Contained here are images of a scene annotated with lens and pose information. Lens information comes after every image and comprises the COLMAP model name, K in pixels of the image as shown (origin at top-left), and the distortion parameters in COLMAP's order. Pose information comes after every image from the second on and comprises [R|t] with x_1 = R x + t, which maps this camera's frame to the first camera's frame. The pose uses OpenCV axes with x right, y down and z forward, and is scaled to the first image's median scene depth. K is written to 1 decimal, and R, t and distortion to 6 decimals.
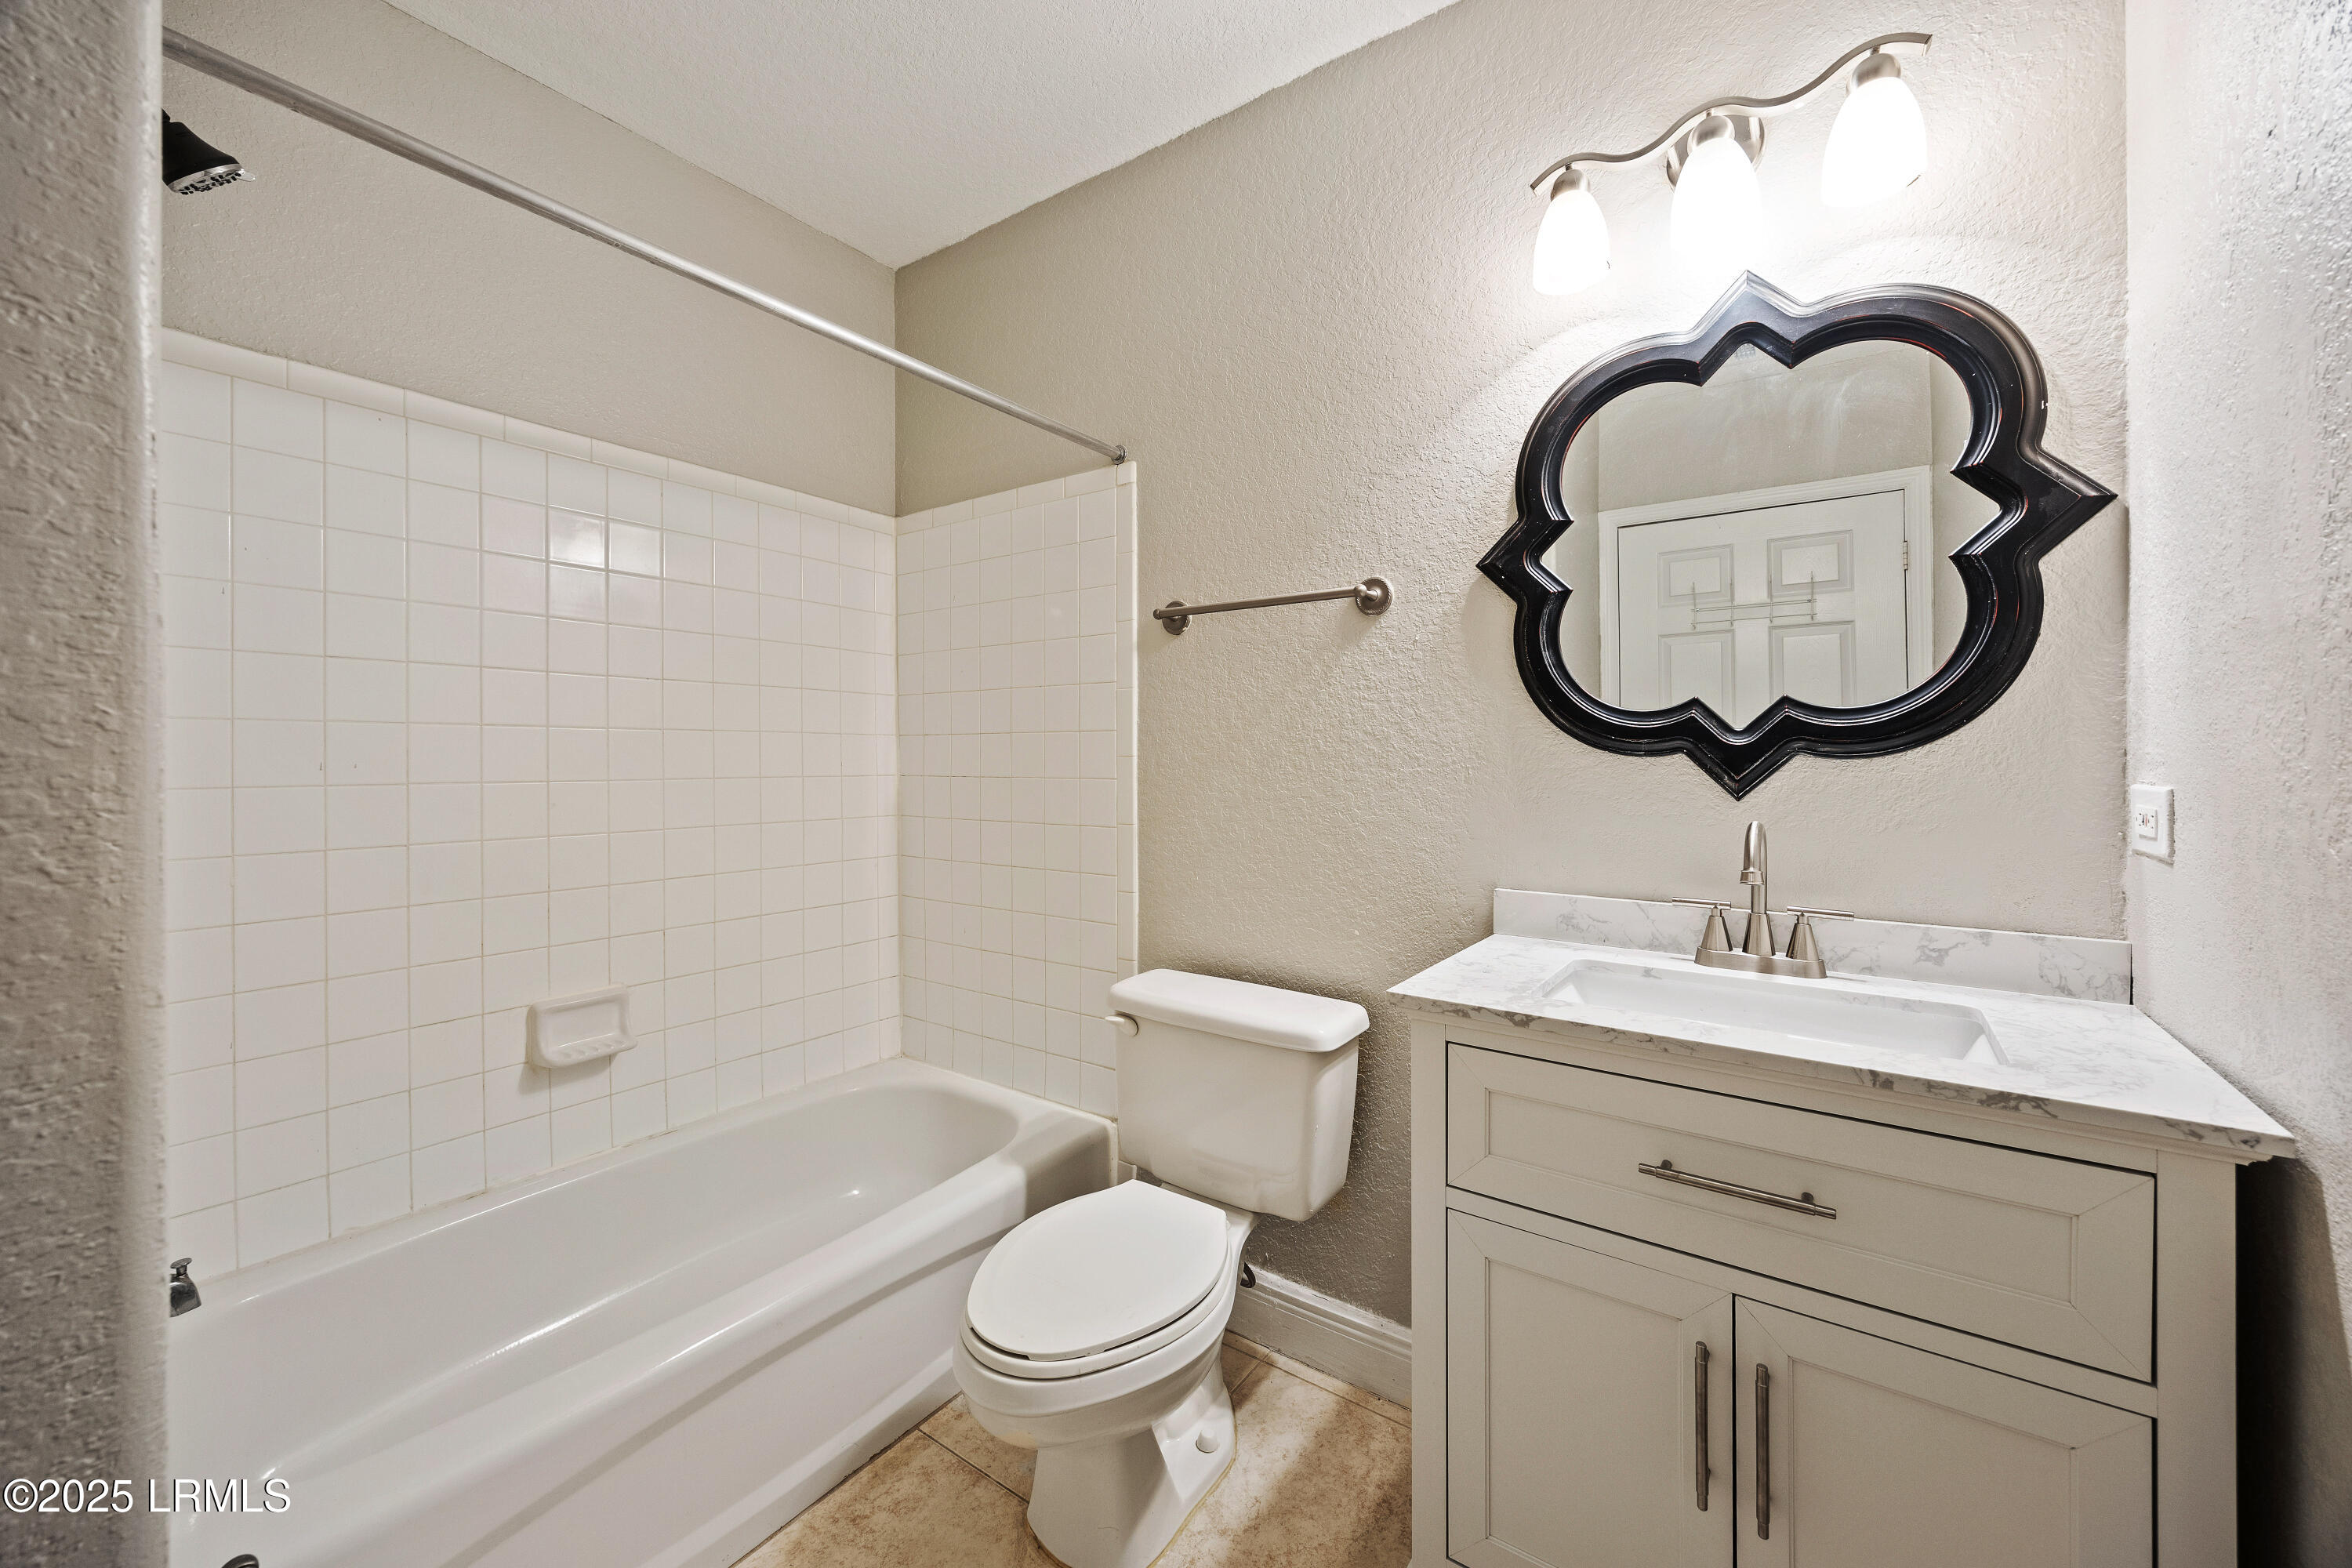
lens RADIAL K [[913.4, 0, 1172.2], [0, 913.4, 765.3], [0, 0, 1]] dist [-0.004067, -0.000539]
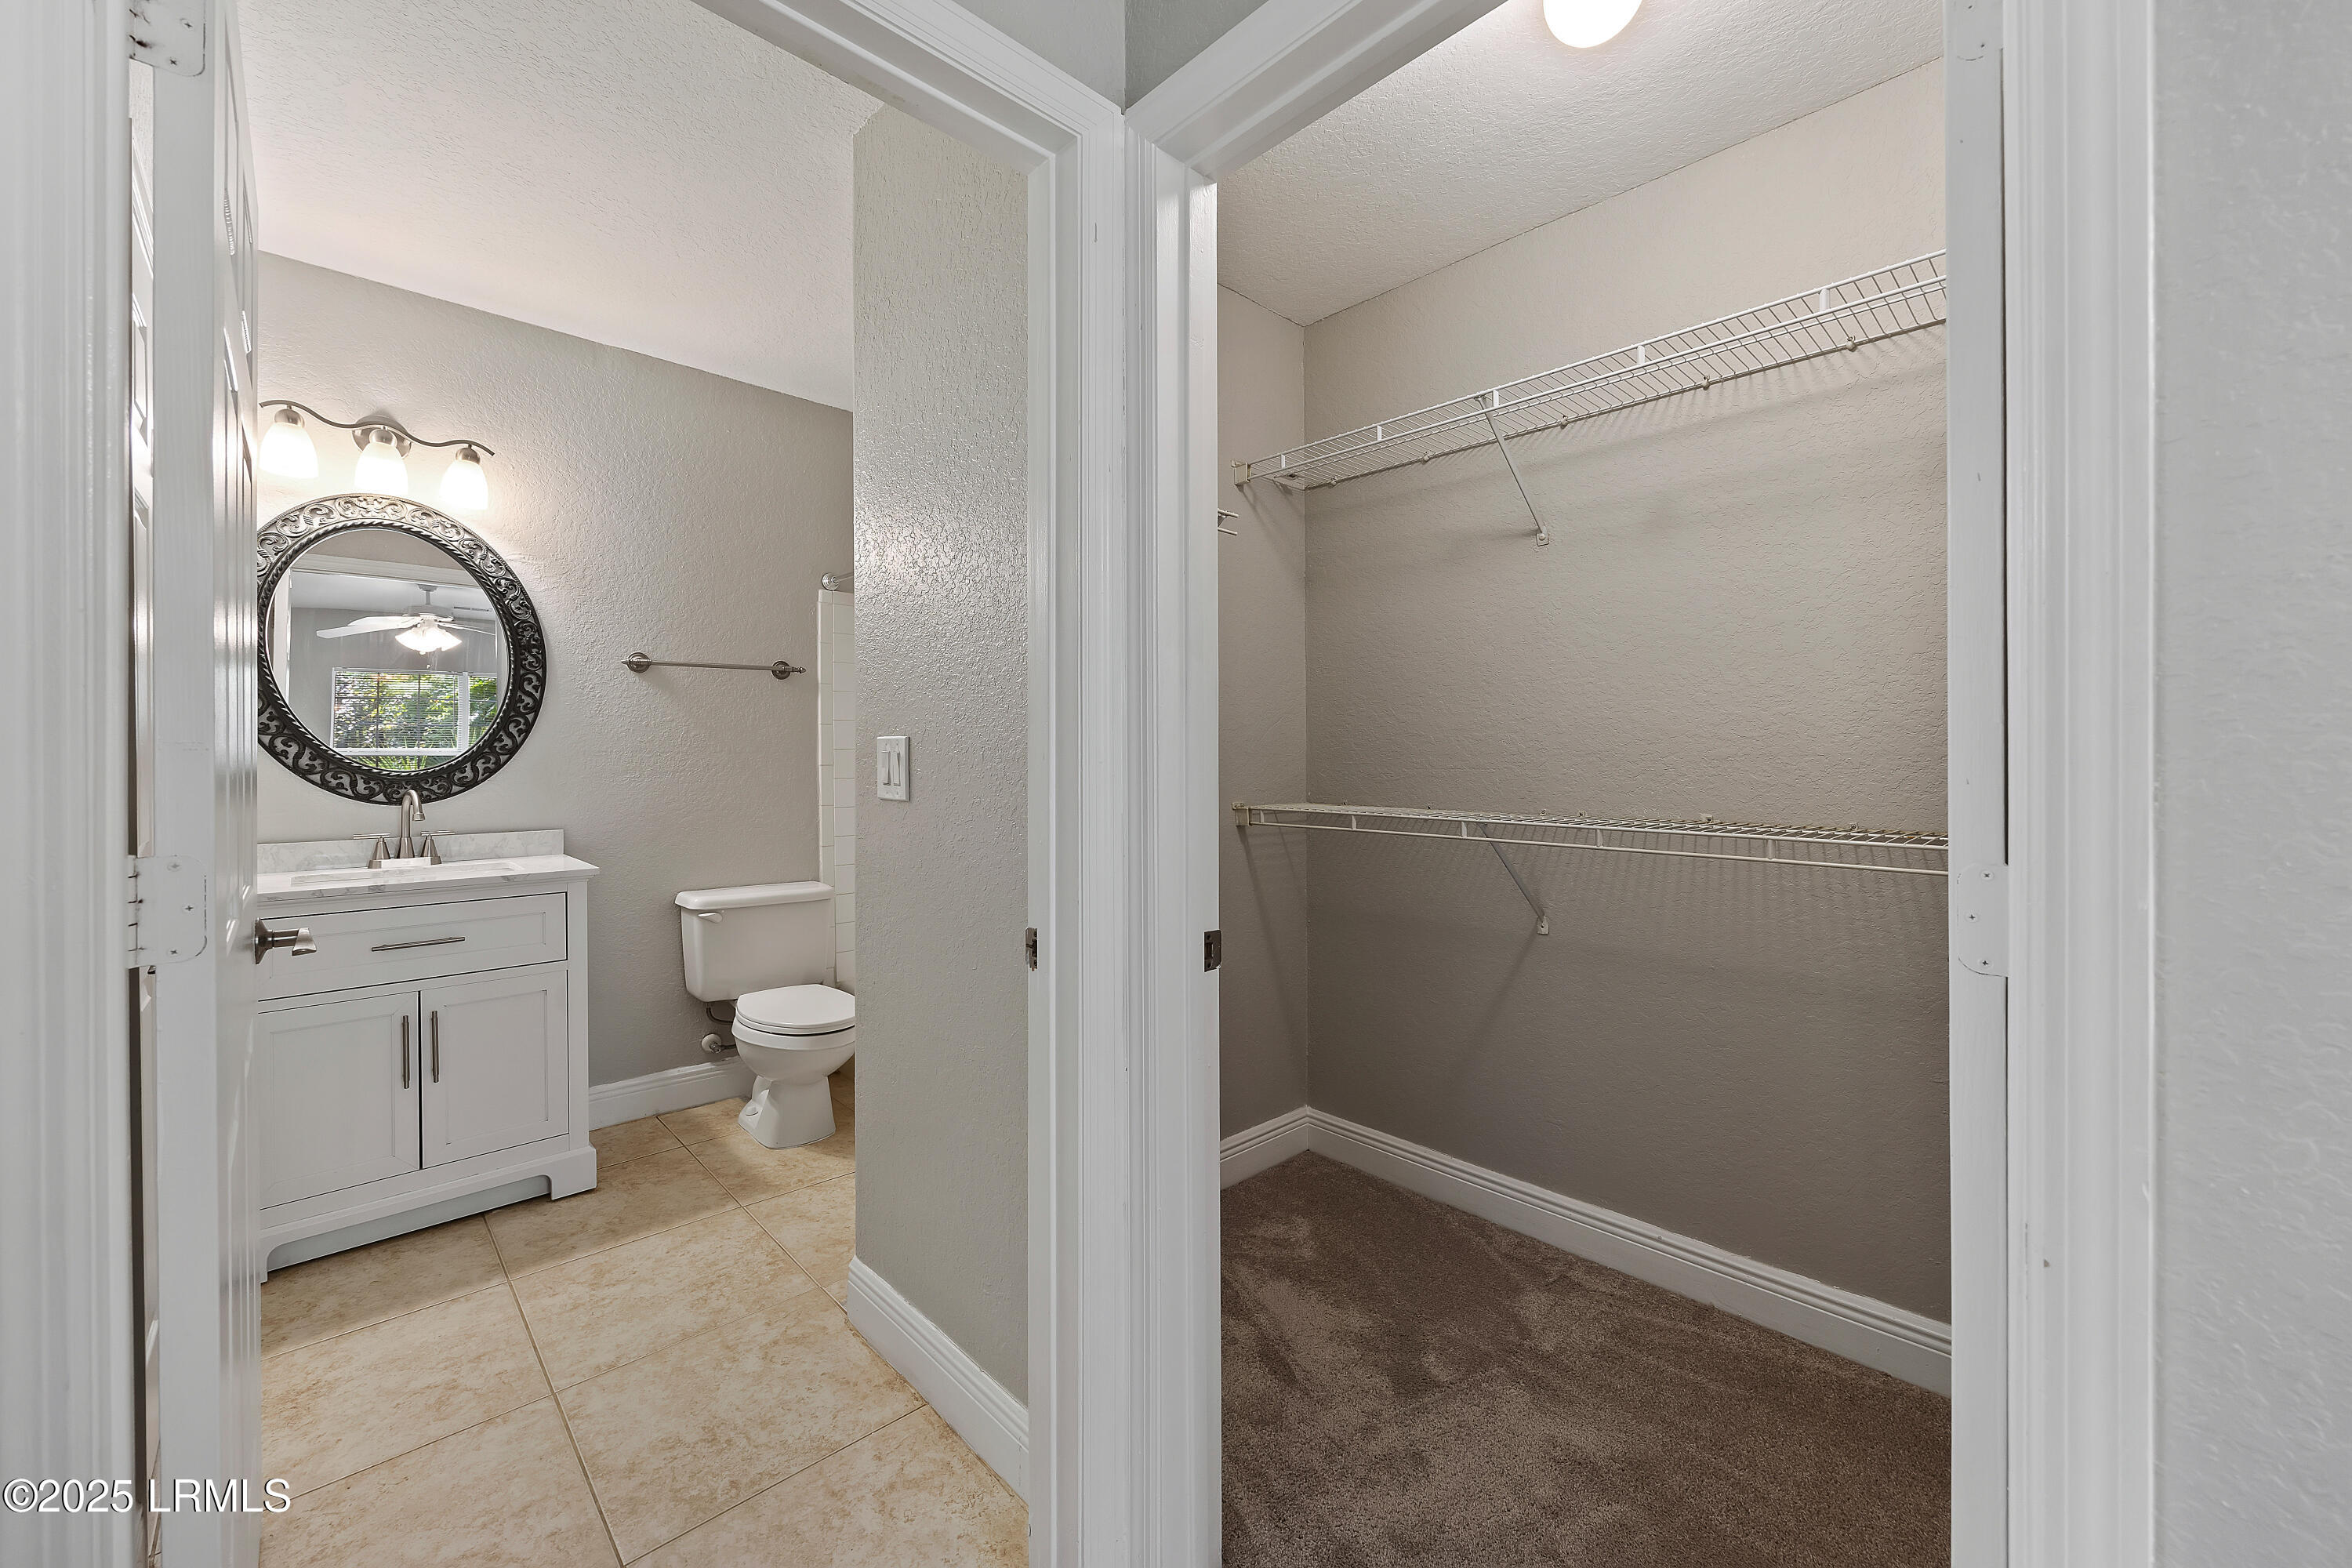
lens RADIAL K [[913.4, 0, 1170.2], [0, 913.4, 761.4], [0, 0, 1]] dist [-0.004067, -0.000539]
pose [[0.160097, 0.009133, 0.987059, -1.125108], [-0.004187, 0.999954, -0.008573, 0.004310], [-0.987092, -0.002761, 0.160128, -1.035243]]
